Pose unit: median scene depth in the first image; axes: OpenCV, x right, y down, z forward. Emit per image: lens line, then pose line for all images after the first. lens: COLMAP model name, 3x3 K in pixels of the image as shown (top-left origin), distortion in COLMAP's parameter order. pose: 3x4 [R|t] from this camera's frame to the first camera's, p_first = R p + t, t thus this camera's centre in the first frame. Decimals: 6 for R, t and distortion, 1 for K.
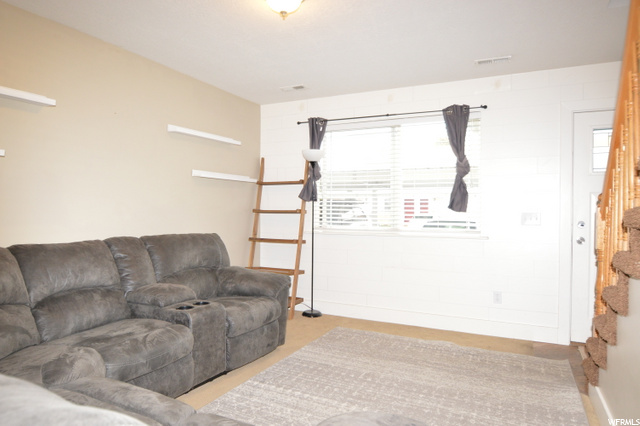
lens RADIAL K [[411.8, 0, 320.0], [0, 411.8, 213.0], [0, 0, 1]] dist [-0.027240, -0.001226]
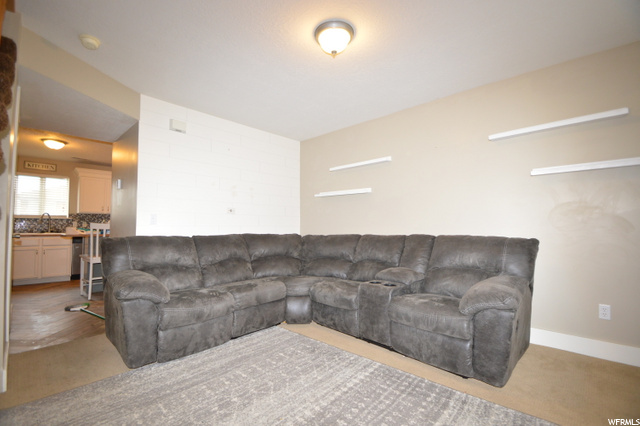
lens RADIAL K [[289.3, 0, 320.0], [0, 289.3, 213.0], [0, 0, 1]] dist [0.000089, 0.000003]
pose [[-0.273288, -0.052542, -0.960496, 0.578288], [-0.002203, 0.998539, -0.053996, 0.037659], [0.961930, -0.012640, -0.273005, 0.944582]]
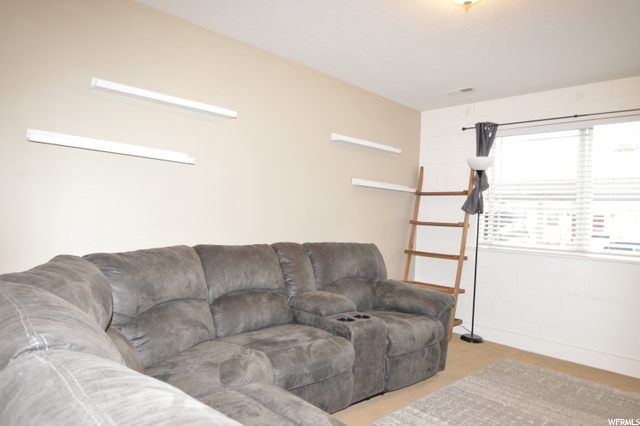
lens RADIAL K [[411.8, 0, 320.0], [0, 411.8, 213.0], [0, 0, 1]] dist [-0.027240, -0.001226]
pose [[0.941275, 0.033842, -0.335941, -0.059602], [-0.041862, 0.998985, -0.016656, -0.001990], [0.335036, 0.029741, 0.941736, 0.048329]]
